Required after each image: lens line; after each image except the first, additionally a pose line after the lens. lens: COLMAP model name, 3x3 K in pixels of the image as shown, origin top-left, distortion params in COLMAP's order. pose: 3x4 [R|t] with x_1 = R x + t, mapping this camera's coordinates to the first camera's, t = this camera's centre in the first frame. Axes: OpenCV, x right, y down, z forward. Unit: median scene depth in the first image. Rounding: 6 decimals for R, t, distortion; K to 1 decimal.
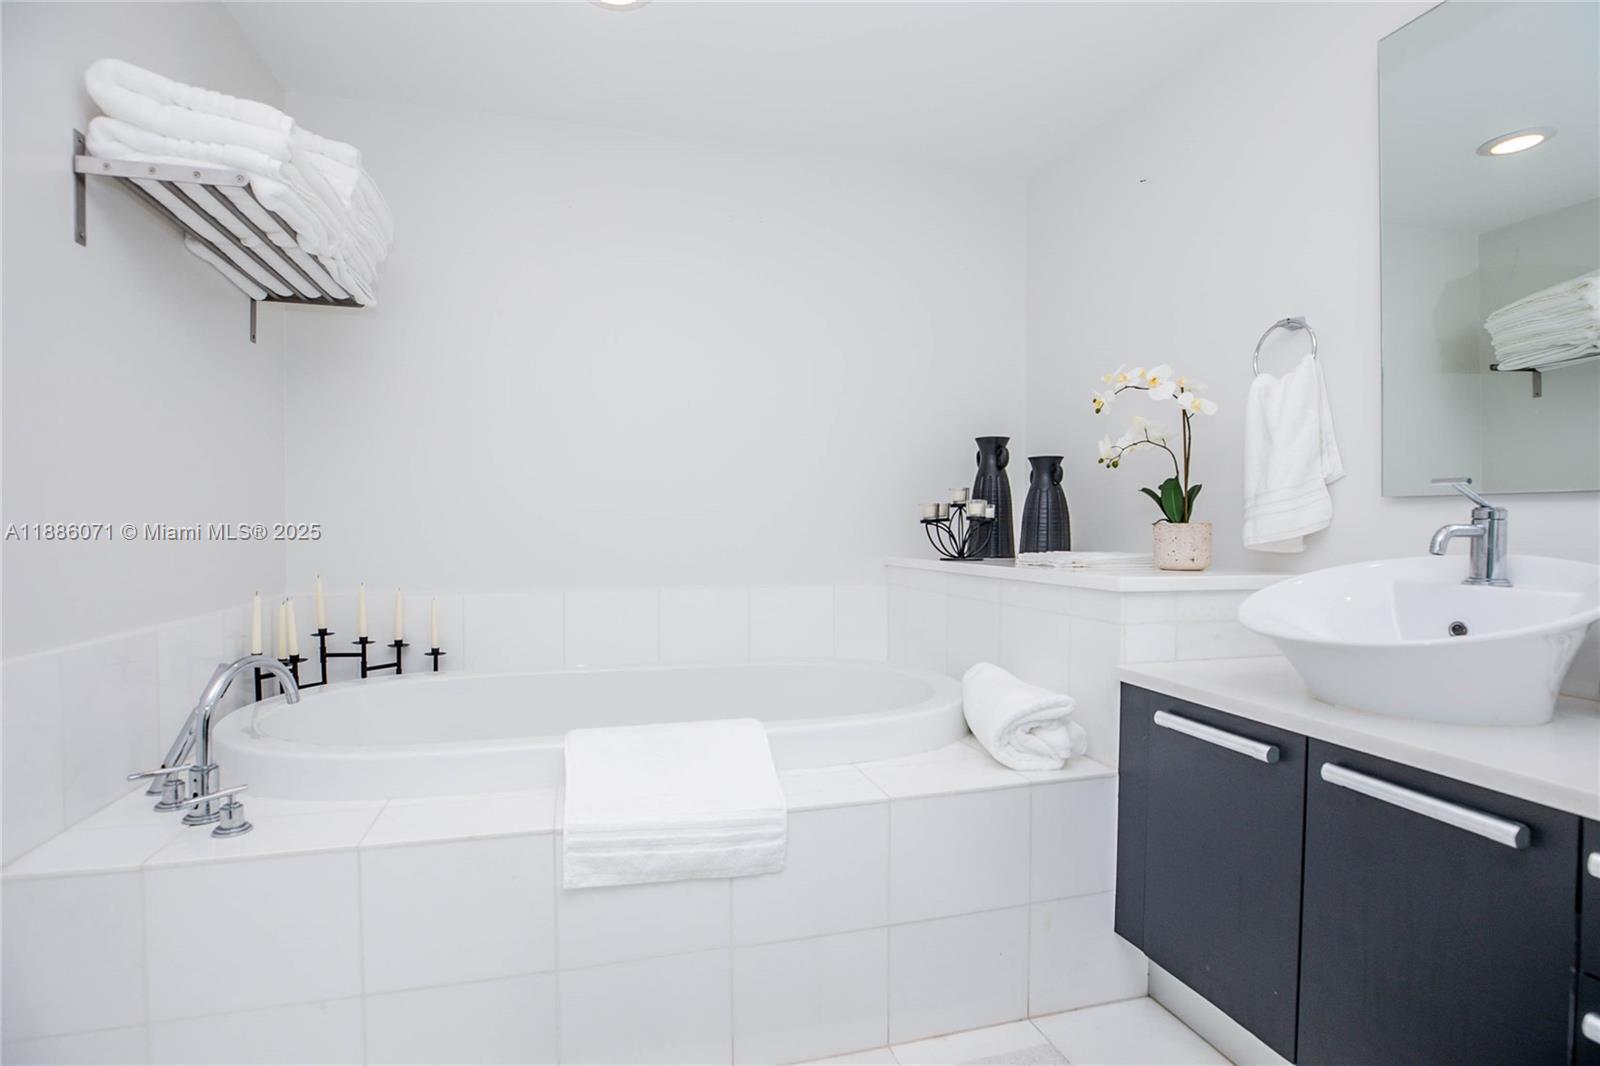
lens RADIAL K [[765.0, 0, 800.0], [0, 765.0, 533.0], [0, 0, 1]] dist [-0.004401, -0.000164]
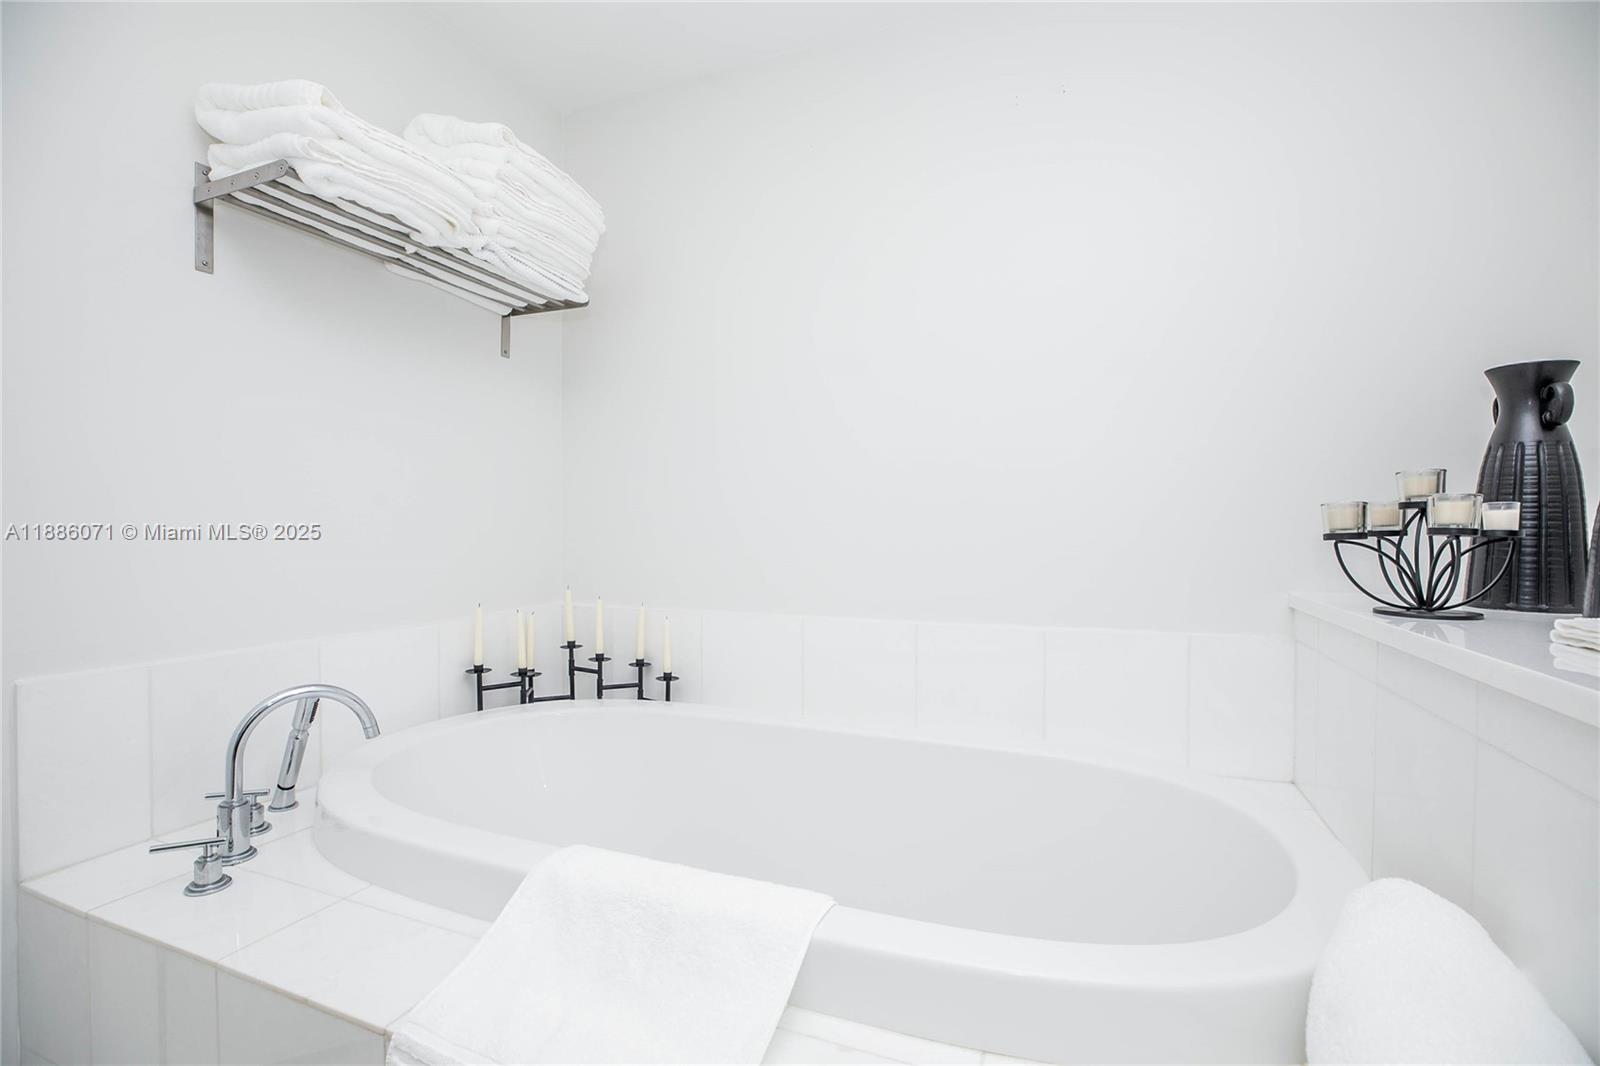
lens RADIAL K [[765.0, 0, 800.0], [0, 765.0, 533.0], [0, 0, 1]] dist [-0.004401, -0.000164]
pose [[0.798027, 0.004424, -0.602606, 0.193708], [-0.009839, 0.999935, -0.005689, -0.010928], [0.602542, 0.010469, 0.798019, 0.369801]]
